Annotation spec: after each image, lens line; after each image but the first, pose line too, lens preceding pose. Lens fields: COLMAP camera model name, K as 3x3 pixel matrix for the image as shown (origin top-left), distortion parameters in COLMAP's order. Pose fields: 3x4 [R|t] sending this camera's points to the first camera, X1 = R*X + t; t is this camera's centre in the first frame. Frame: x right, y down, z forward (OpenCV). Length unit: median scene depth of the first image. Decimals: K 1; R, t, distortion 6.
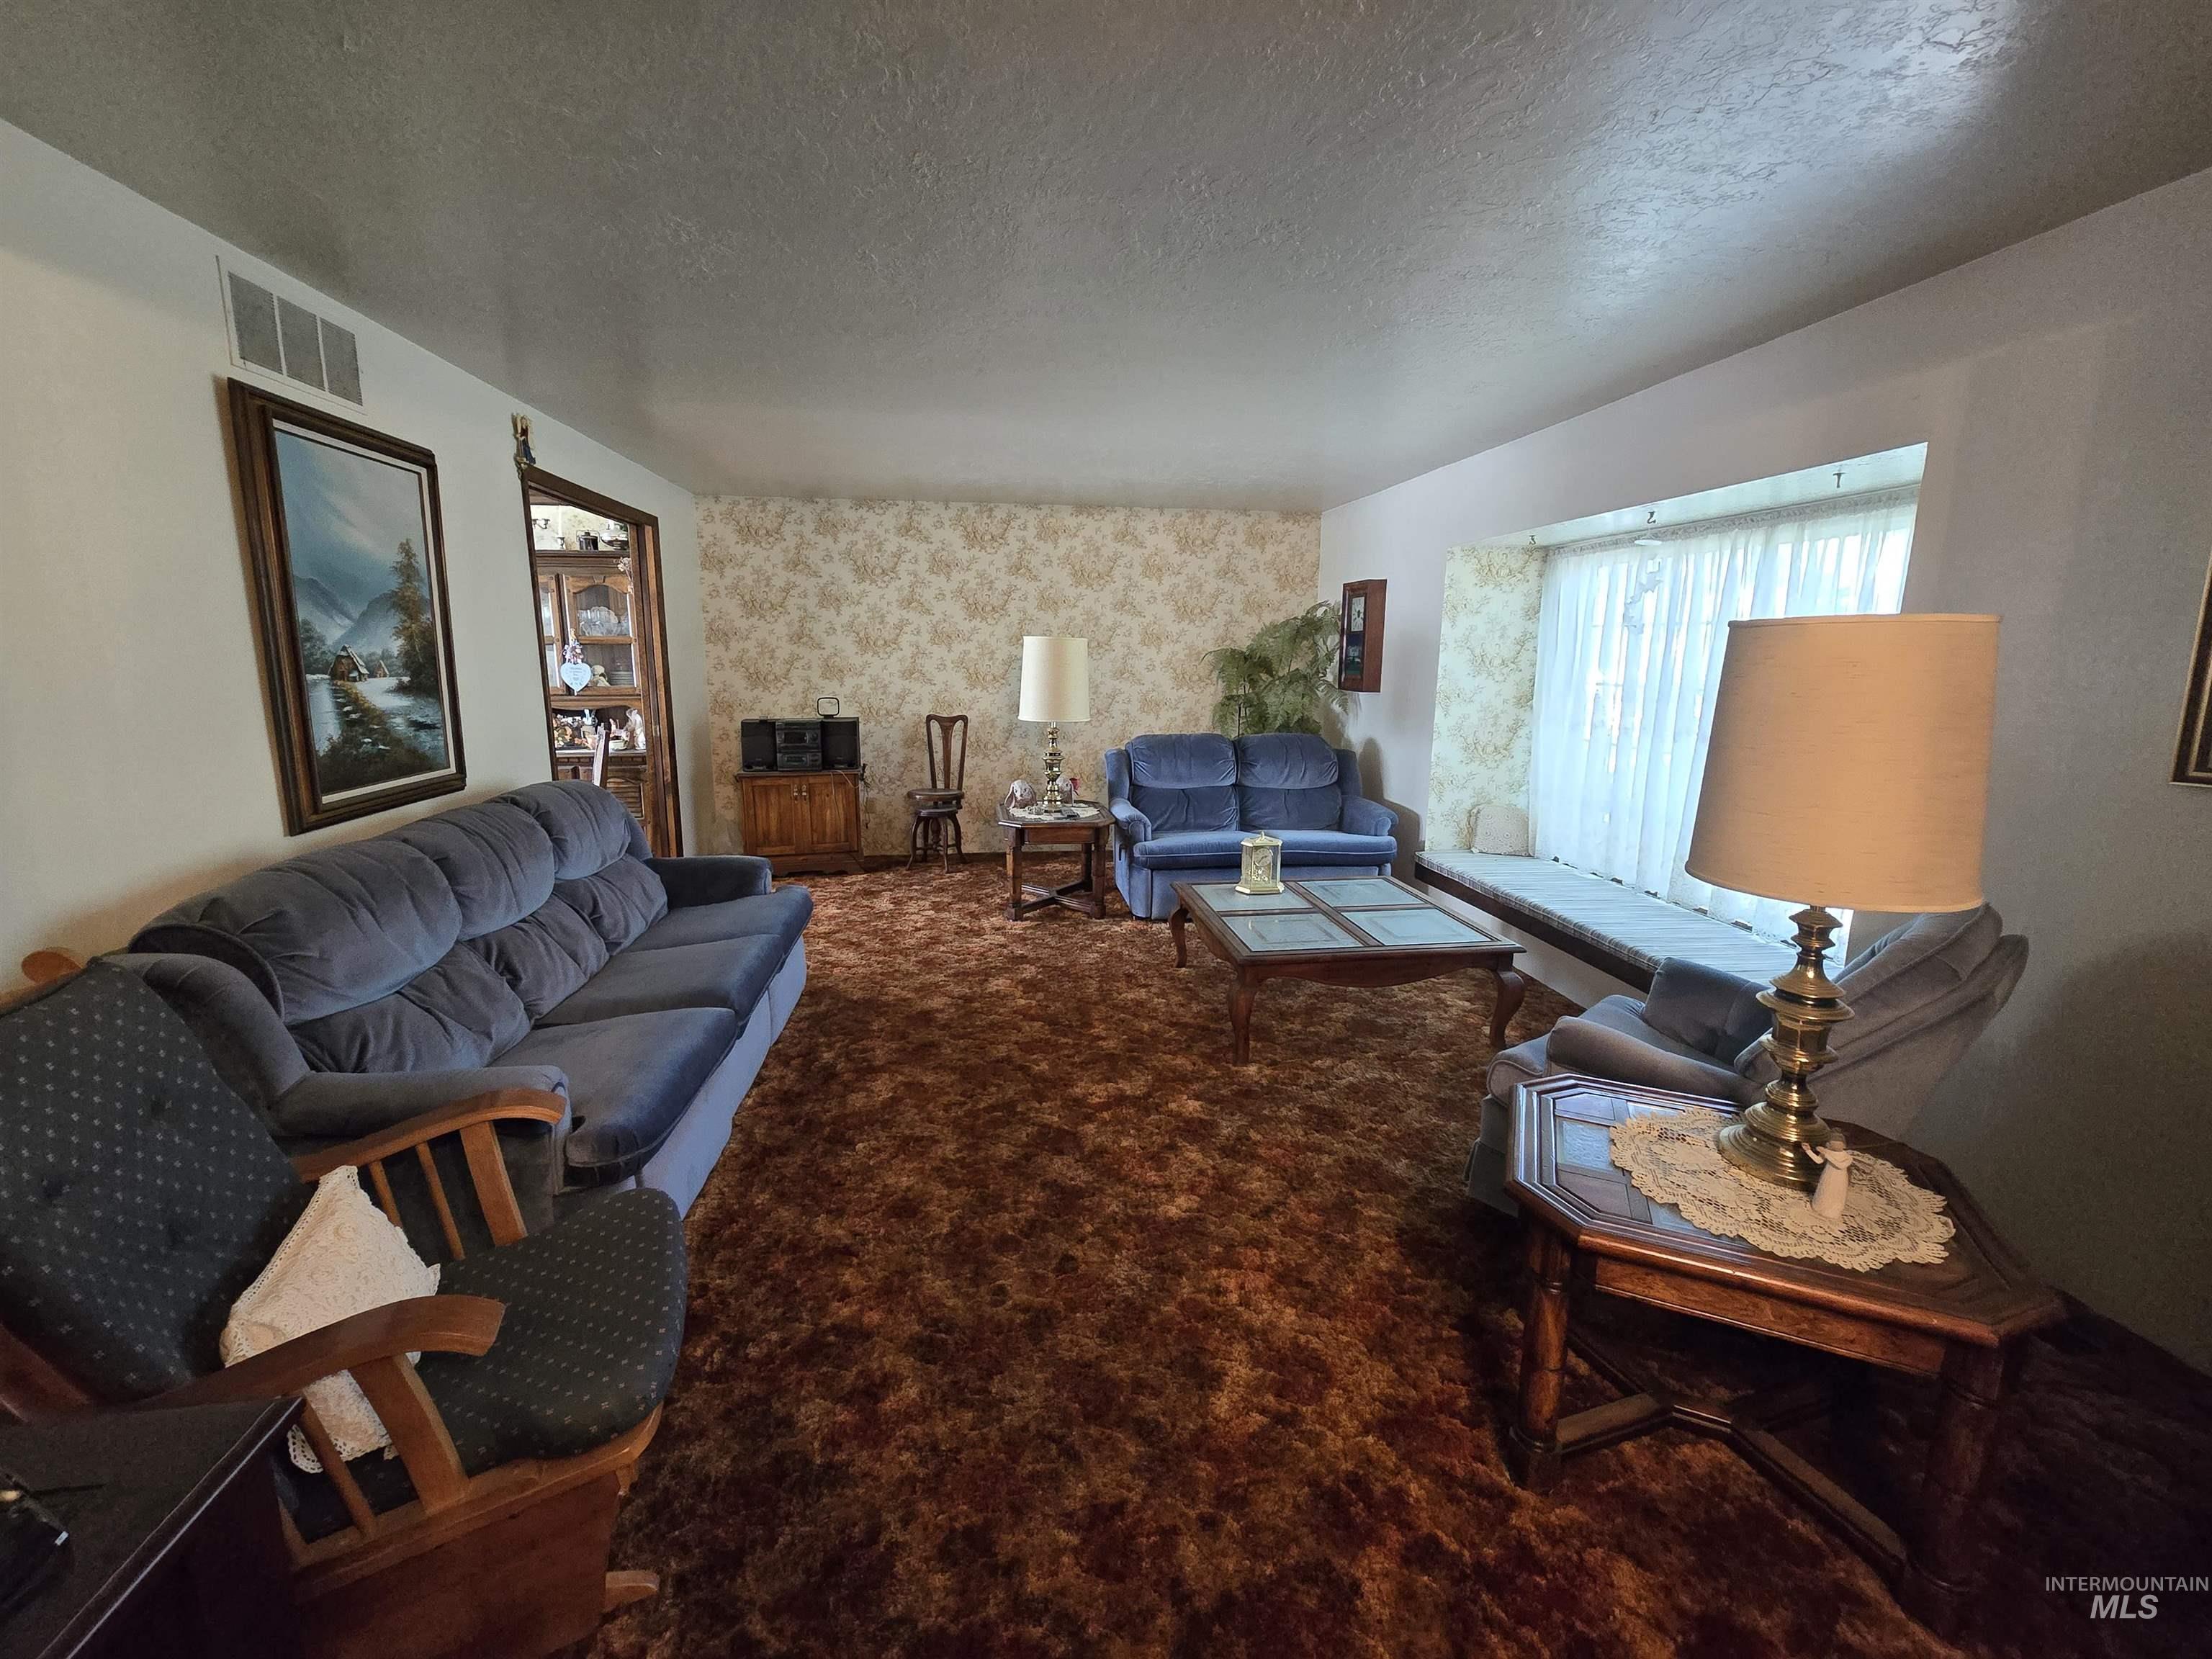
lens RADIAL K [[910.0, 0, 1103.6], [0, 910.0, 815.5], [0, 0, 1]] dist [-0.003492, -0.000060]
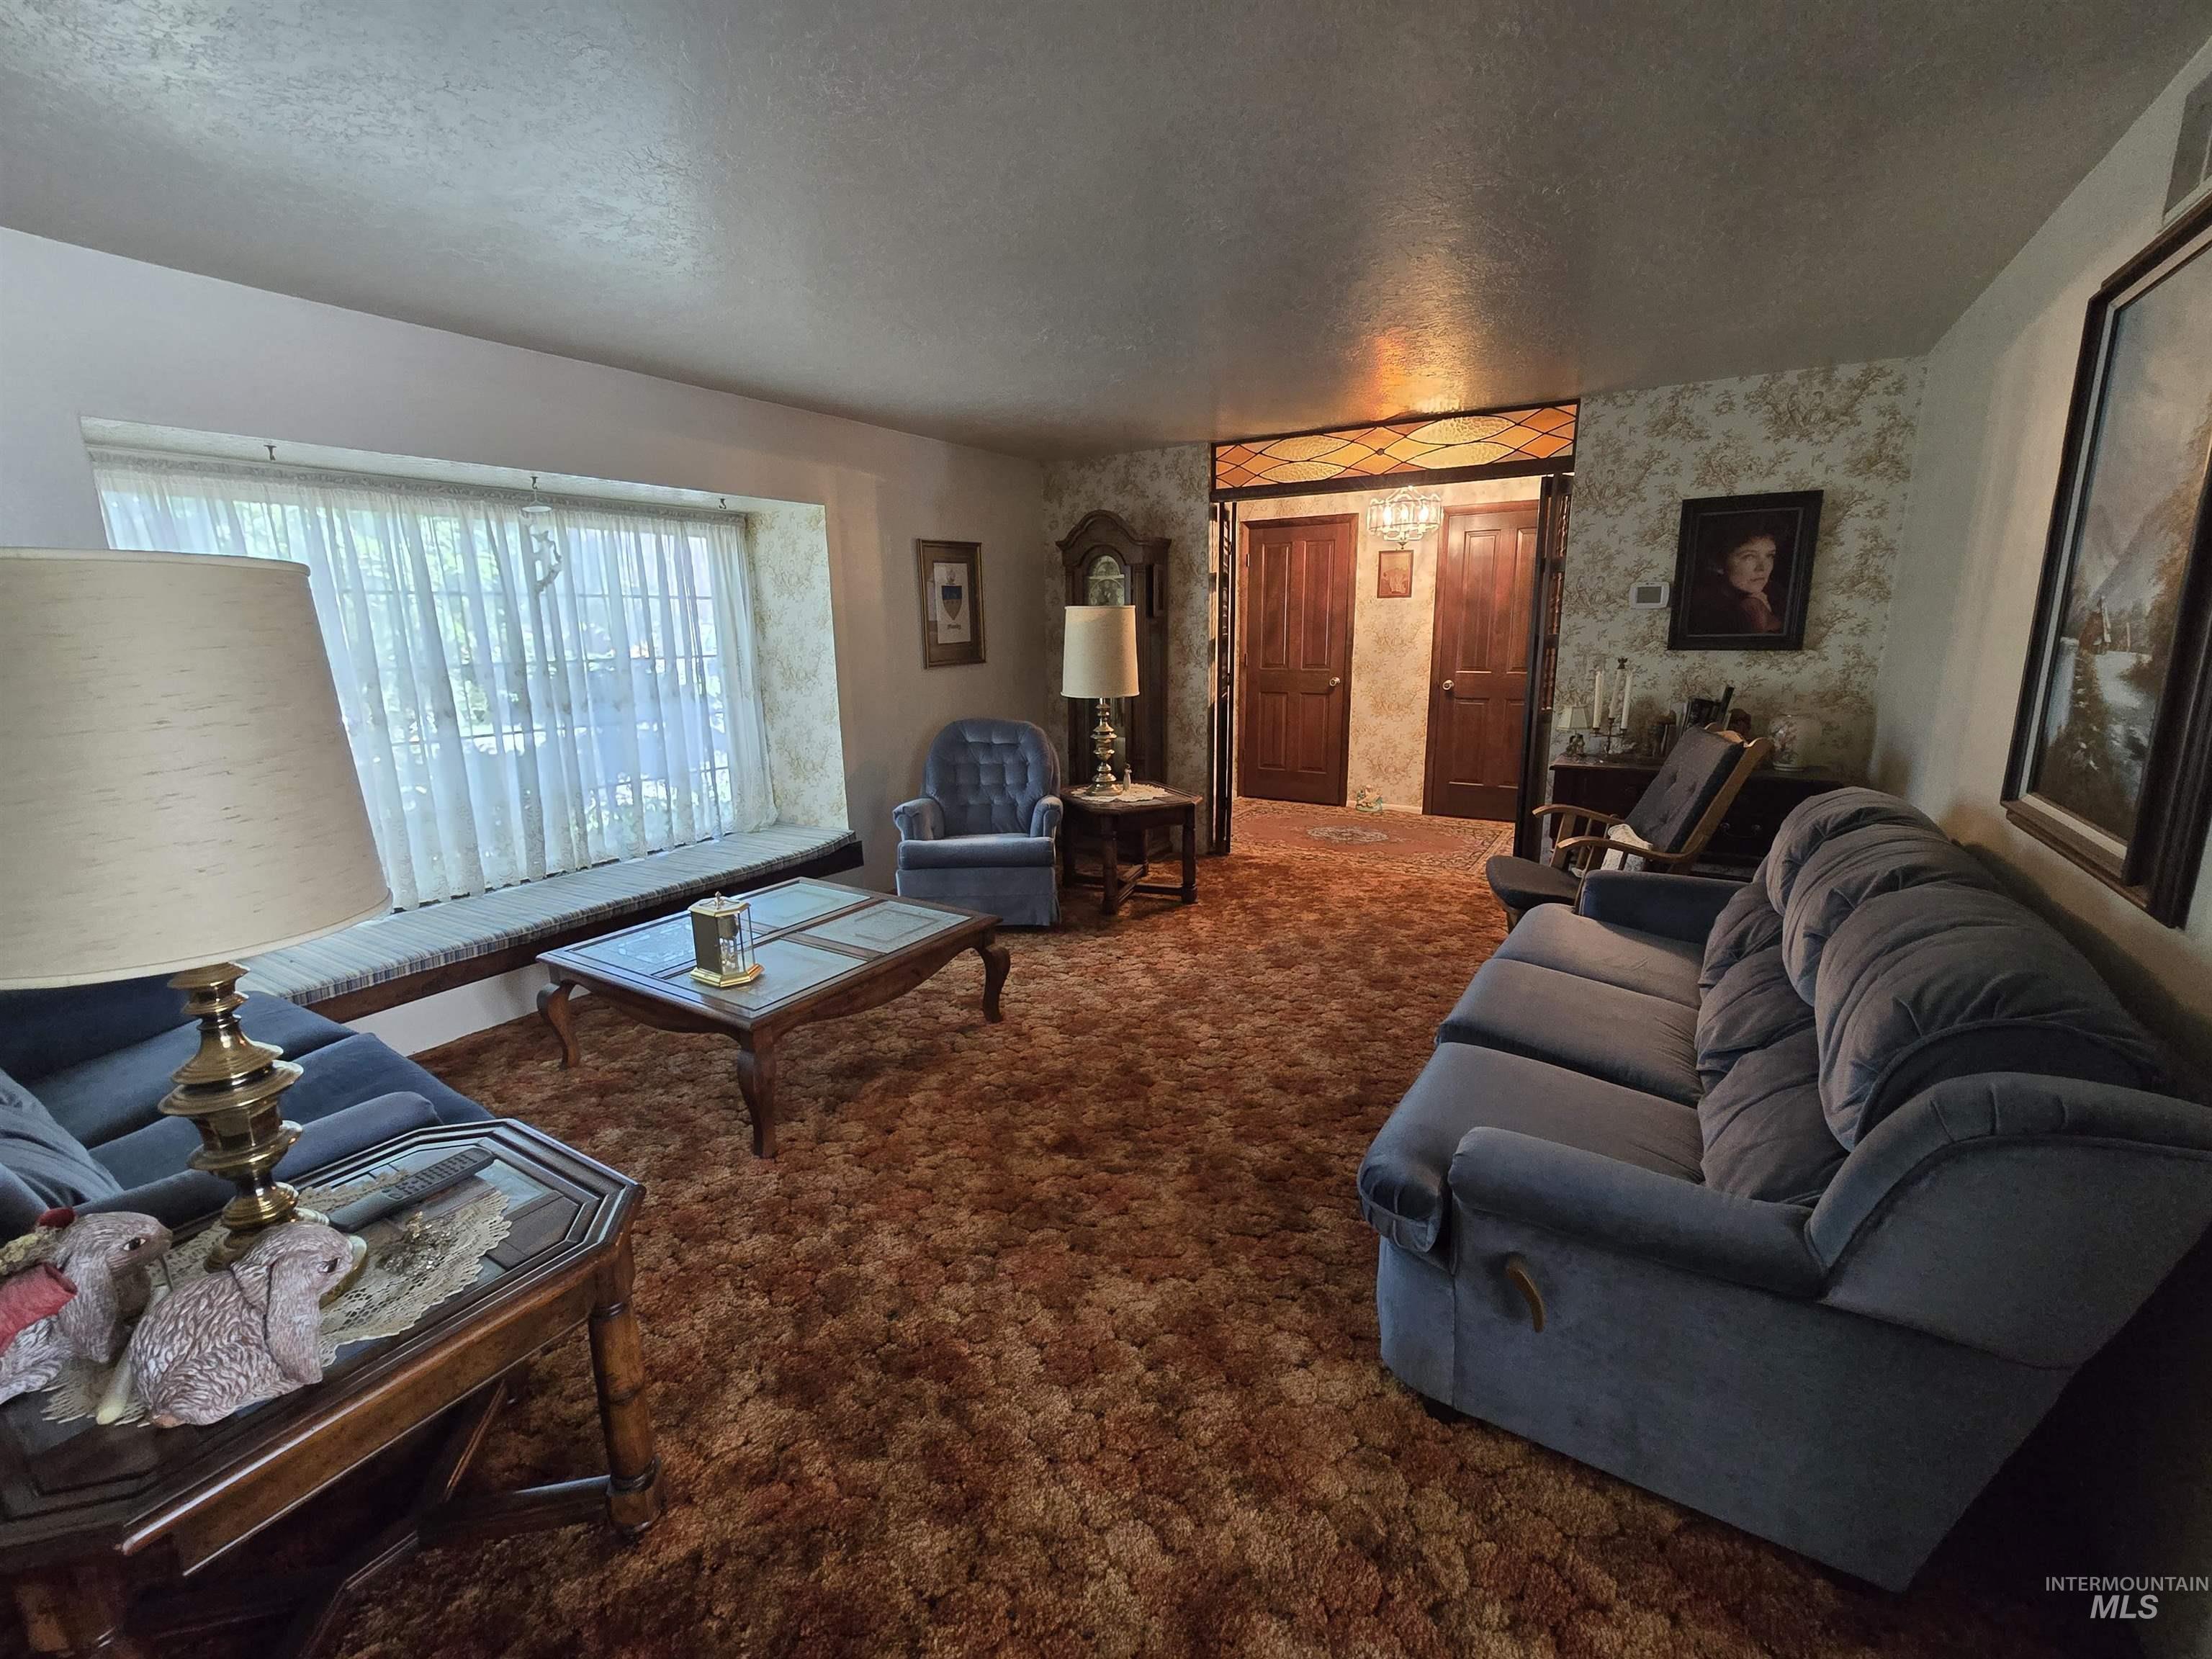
lens RADIAL K [[910.0, 0, 1103.6], [0, 910.0, 815.5], [0, 0, 1]] dist [-0.003492, -0.000060]
pose [[-0.762884, -0.130743, 0.633178, -1.127800], [0.123119, 0.932042, 0.340794, -0.556560], [-0.634704, 0.337942, -0.694943, 3.101655]]
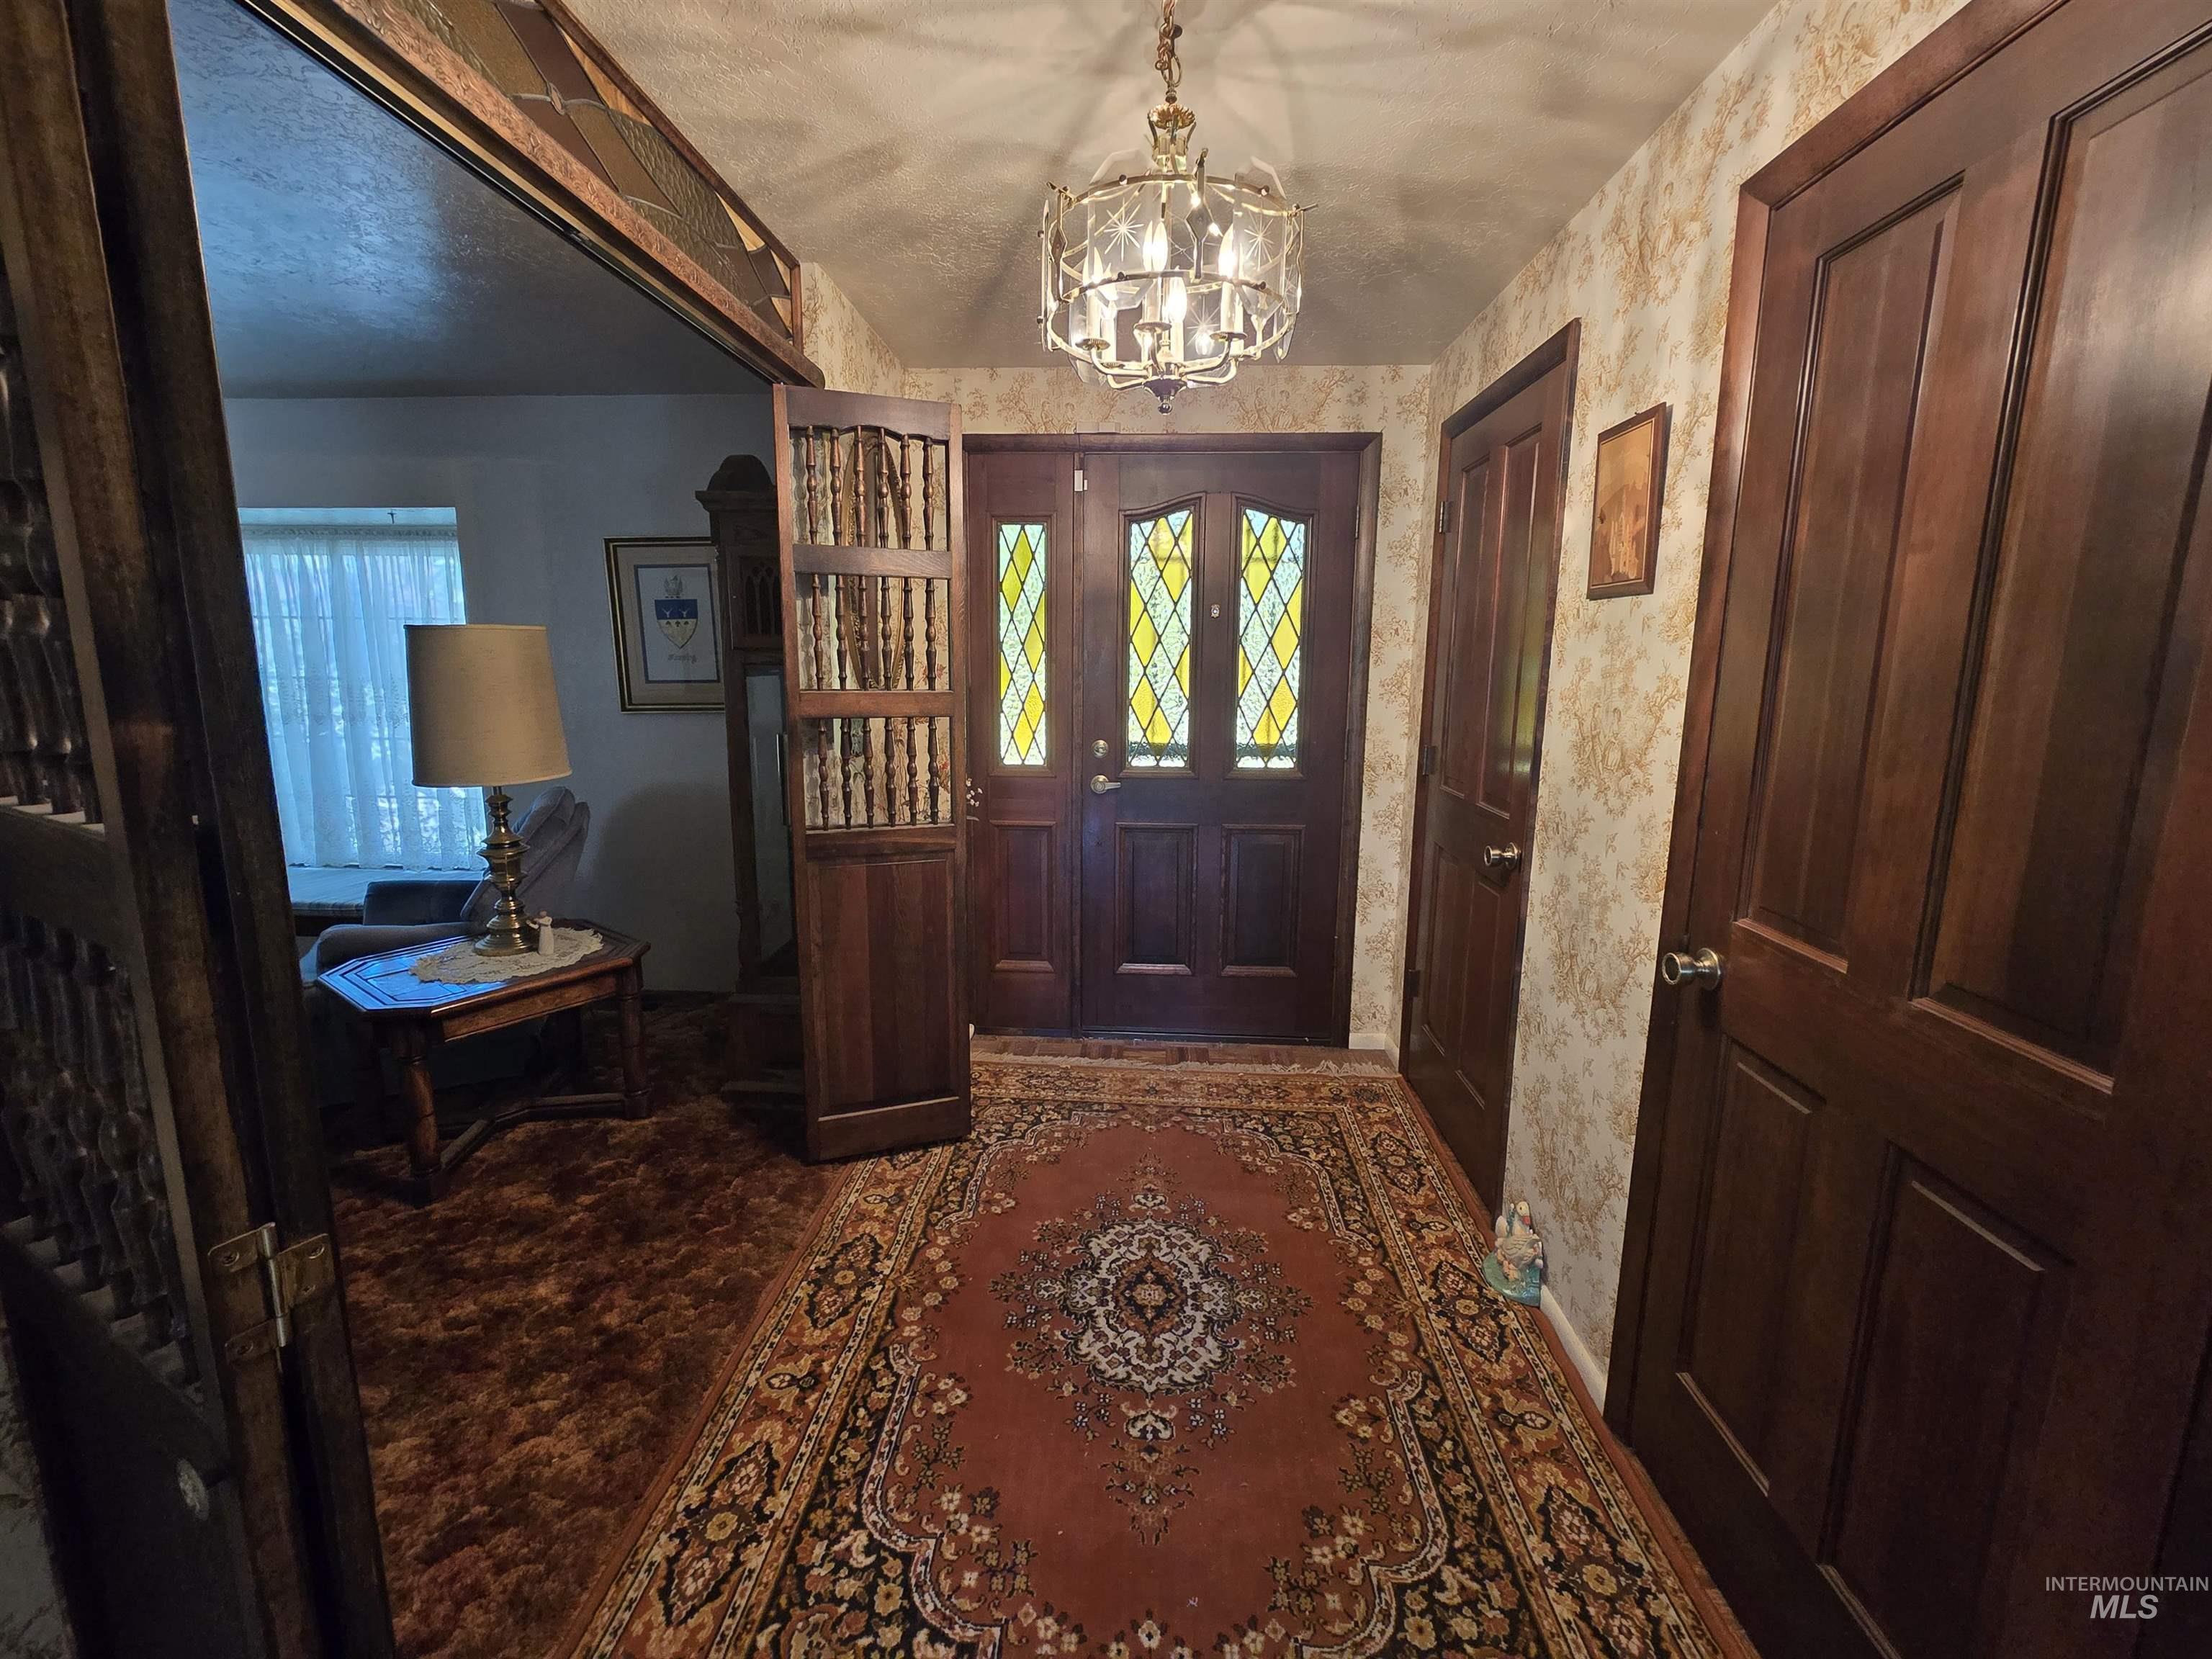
lens RADIAL K [[910.0, 0, 1103.6], [0, 910.0, 815.5], [0, 0, 1]] dist [-0.003492, -0.000060]
pose [[0.198467, -0.176870, 0.964017, -0.642398], [0.163252, 0.975808, 0.145424, 0.079209], [-0.966416, 0.128515, 0.222540, -0.484925]]
